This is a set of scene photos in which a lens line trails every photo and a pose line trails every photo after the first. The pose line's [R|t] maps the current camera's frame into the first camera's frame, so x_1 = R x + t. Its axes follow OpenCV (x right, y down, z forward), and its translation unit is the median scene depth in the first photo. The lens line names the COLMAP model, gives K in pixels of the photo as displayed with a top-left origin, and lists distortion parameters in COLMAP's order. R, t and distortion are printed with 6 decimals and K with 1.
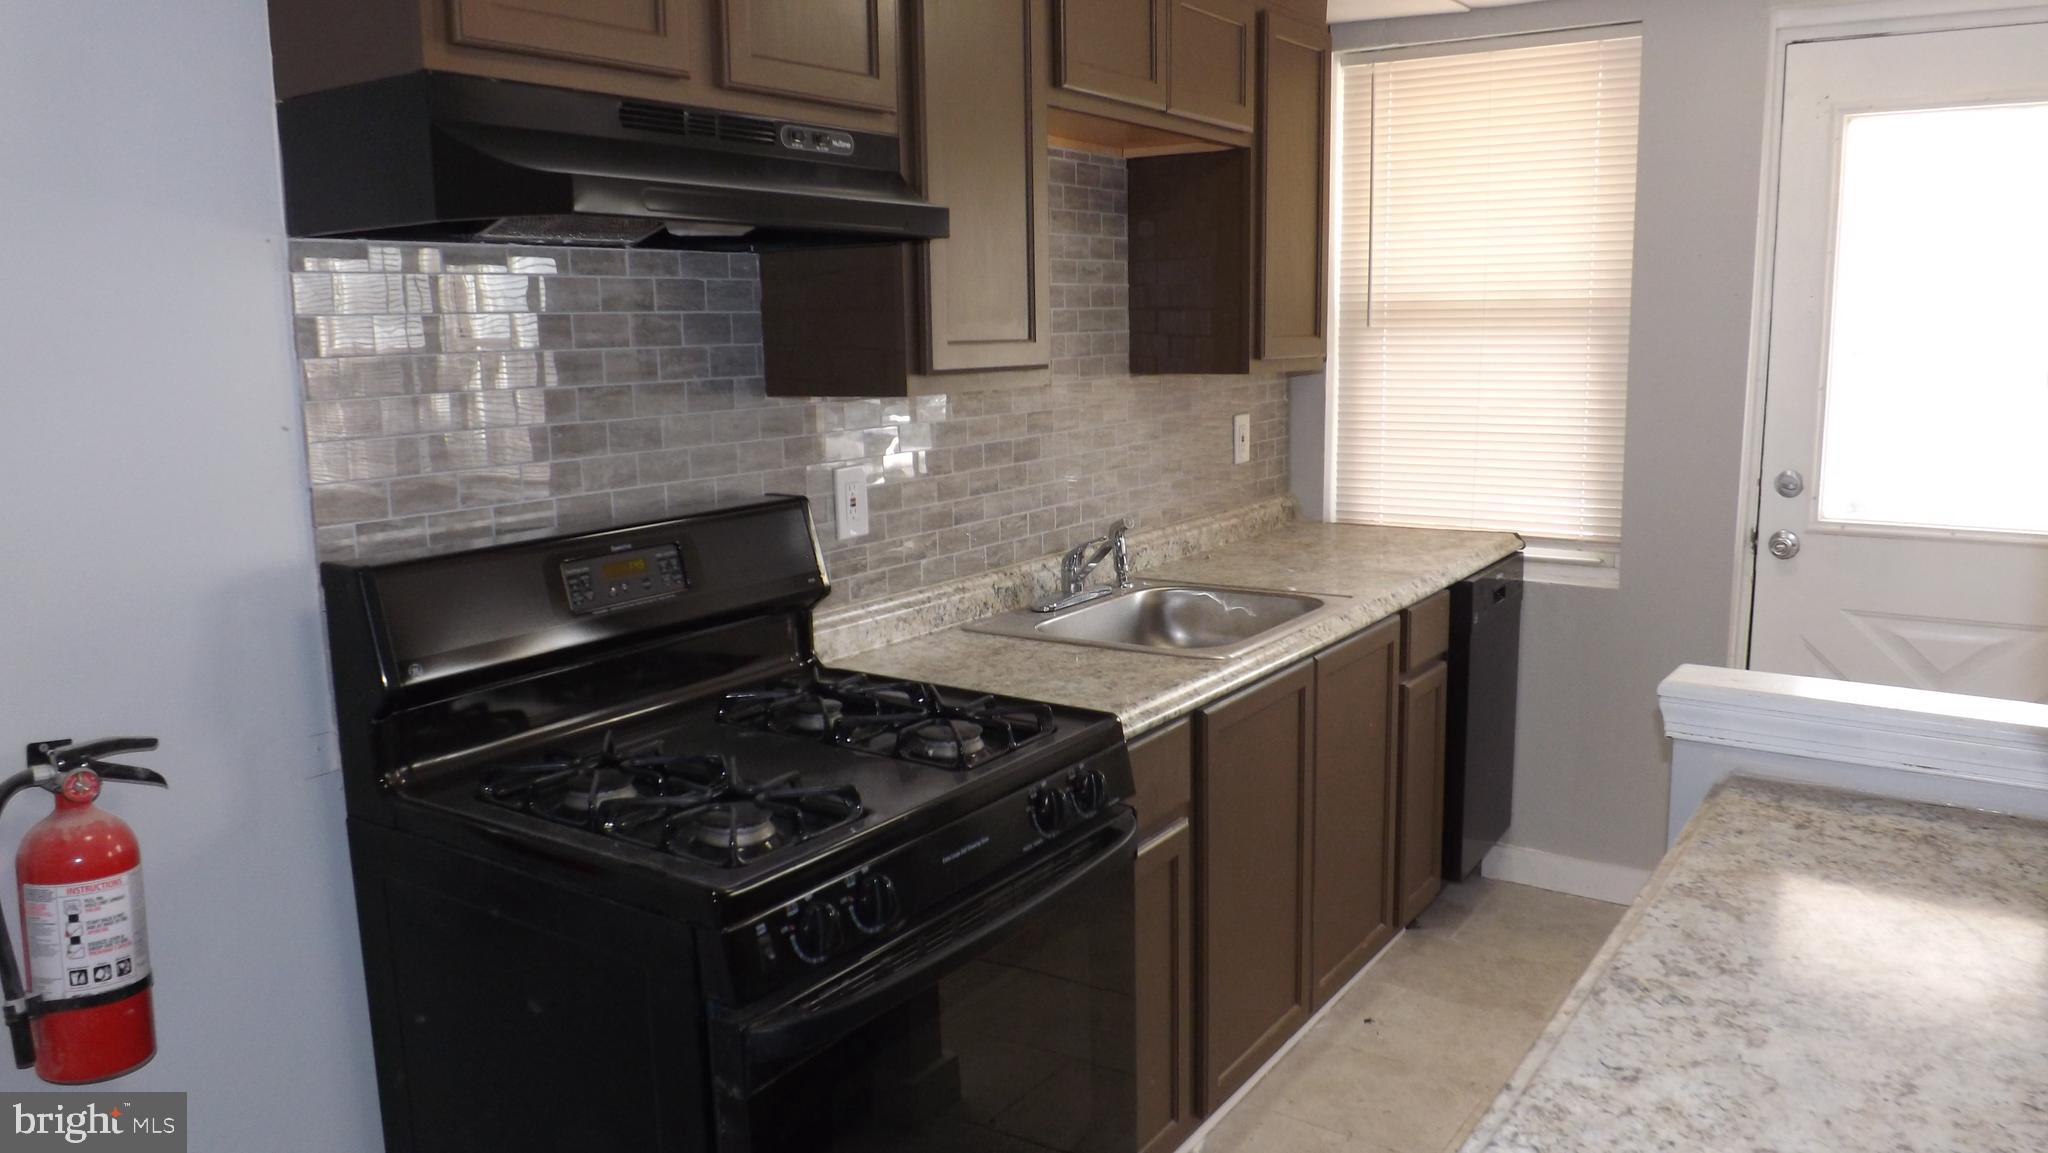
lens RADIAL K [[1508.0, 0, 1025.6], [0, 1508.0, 580.7], [0, 0, 1]] dist [-0.036446, -0.000580]
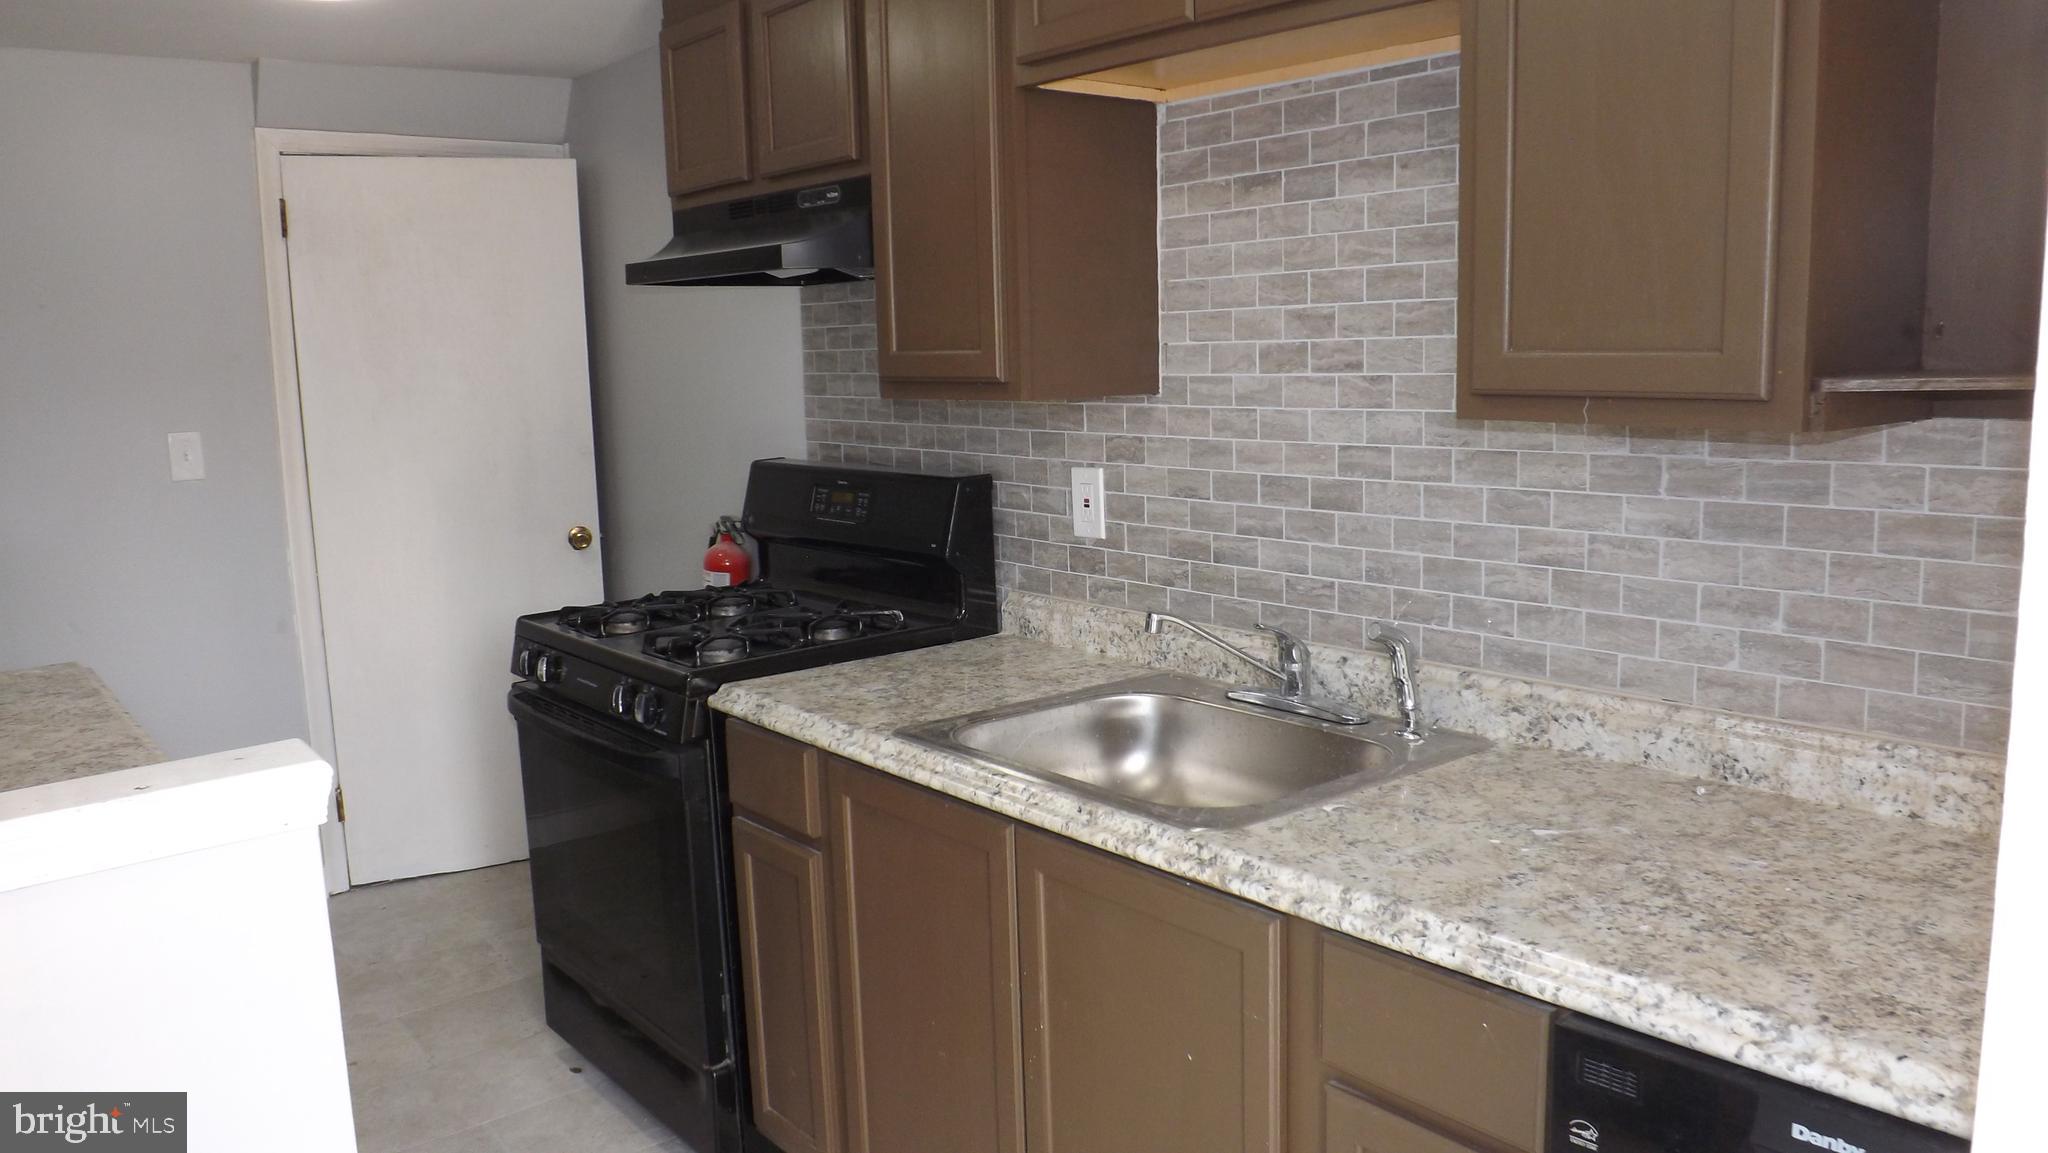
lens RADIAL K [[1513.0, 0, 997.0], [0, 1513.0, 558.0], [0, 0, 1]] dist [-0.042739, -0.005041]
pose [[-0.301991, 0.166317, -0.938691, 0.826646], [-0.124107, 0.969425, 0.211689, -0.213738], [0.945198, 0.180427, -0.272116, 1.167742]]
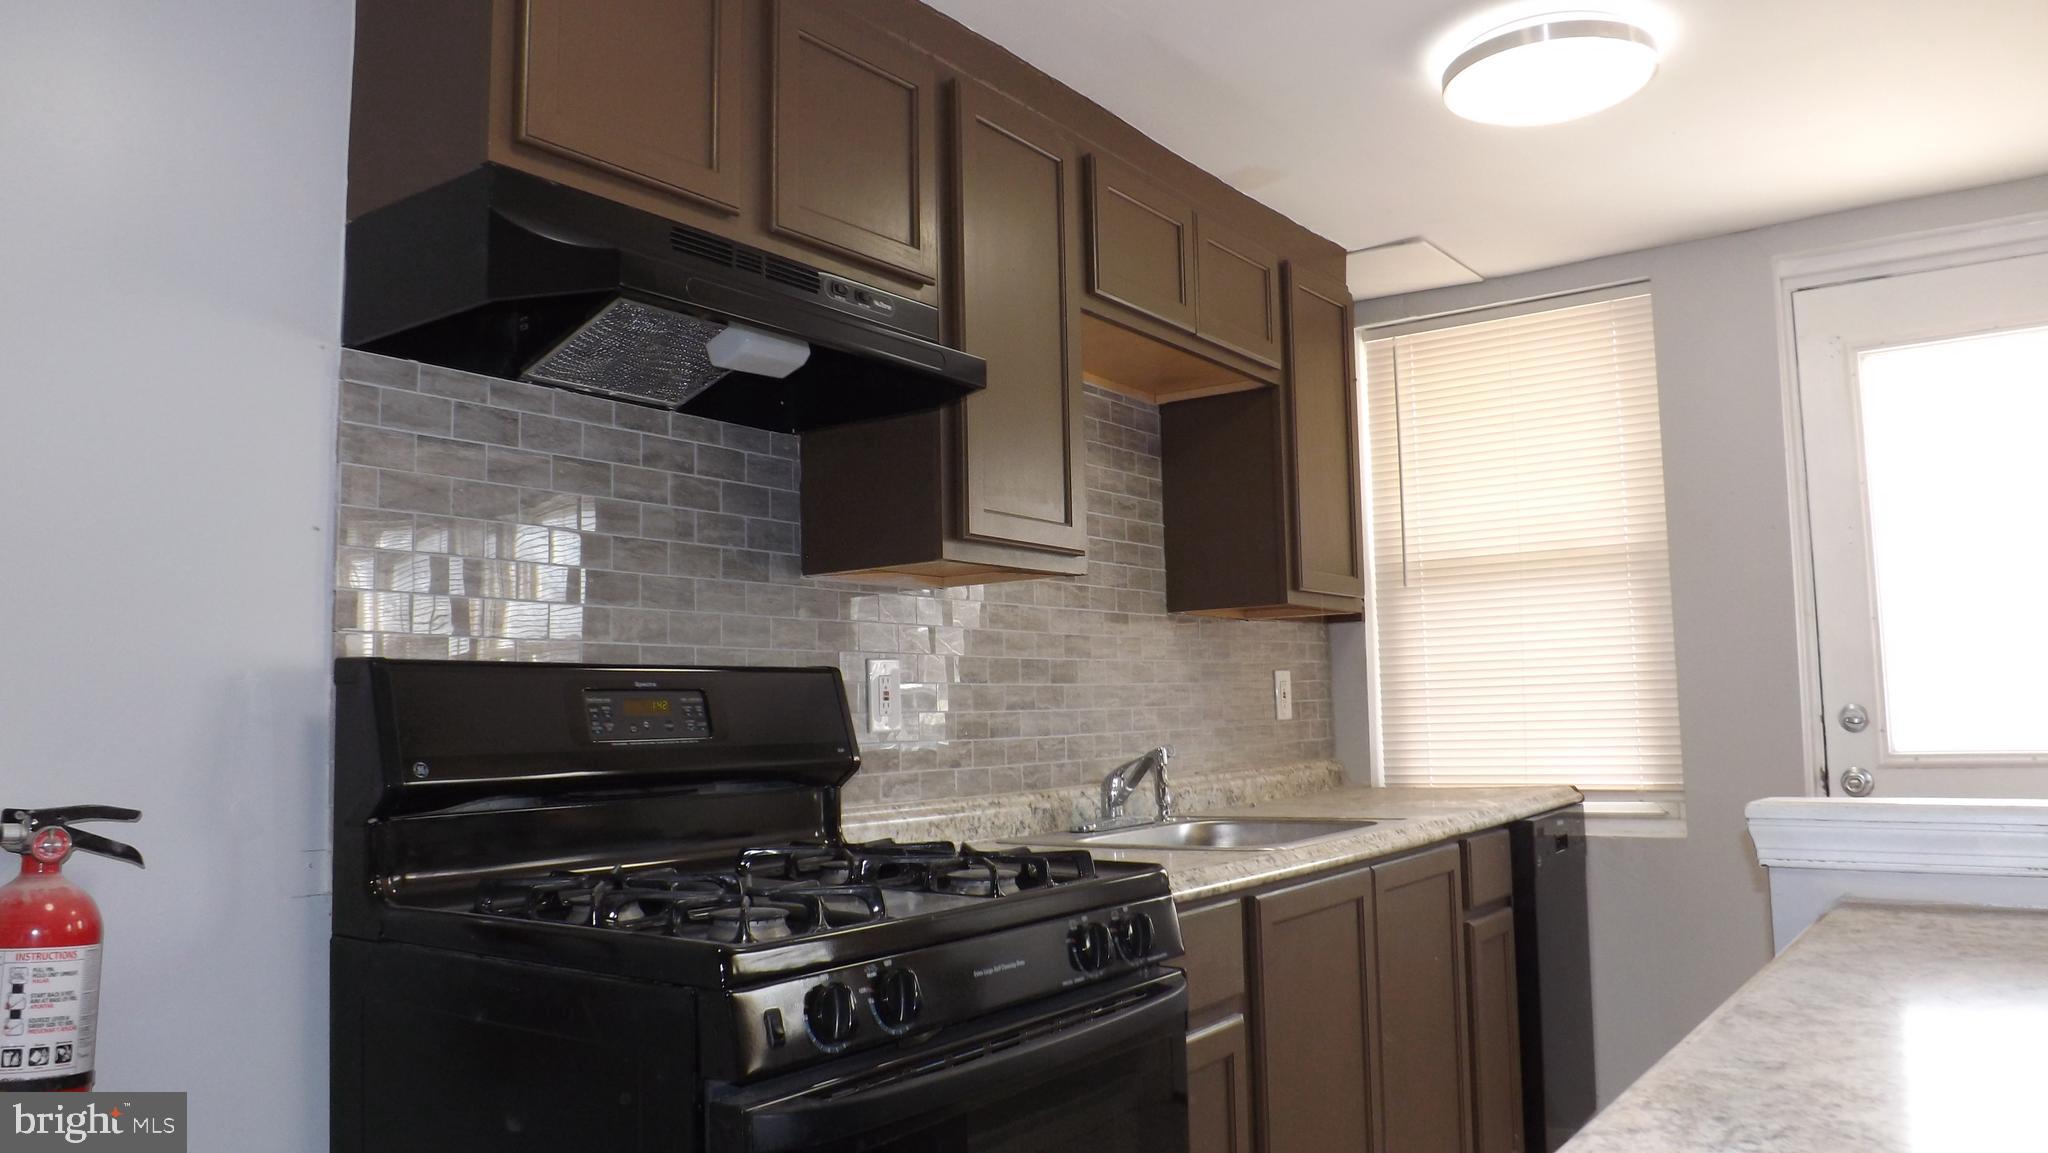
lens RADIAL K [[1505.5, 0, 1024.5], [0, 1505.5, 563.2], [0, 0, 1]] dist [-0.038123, 0.005948]
pose [[0.999671, -0.006451, -0.024822, -0.000252], [-0.000474, 0.963028, -0.269401, 0.121393], [0.025642, 0.269325, 0.962708, 0.040368]]
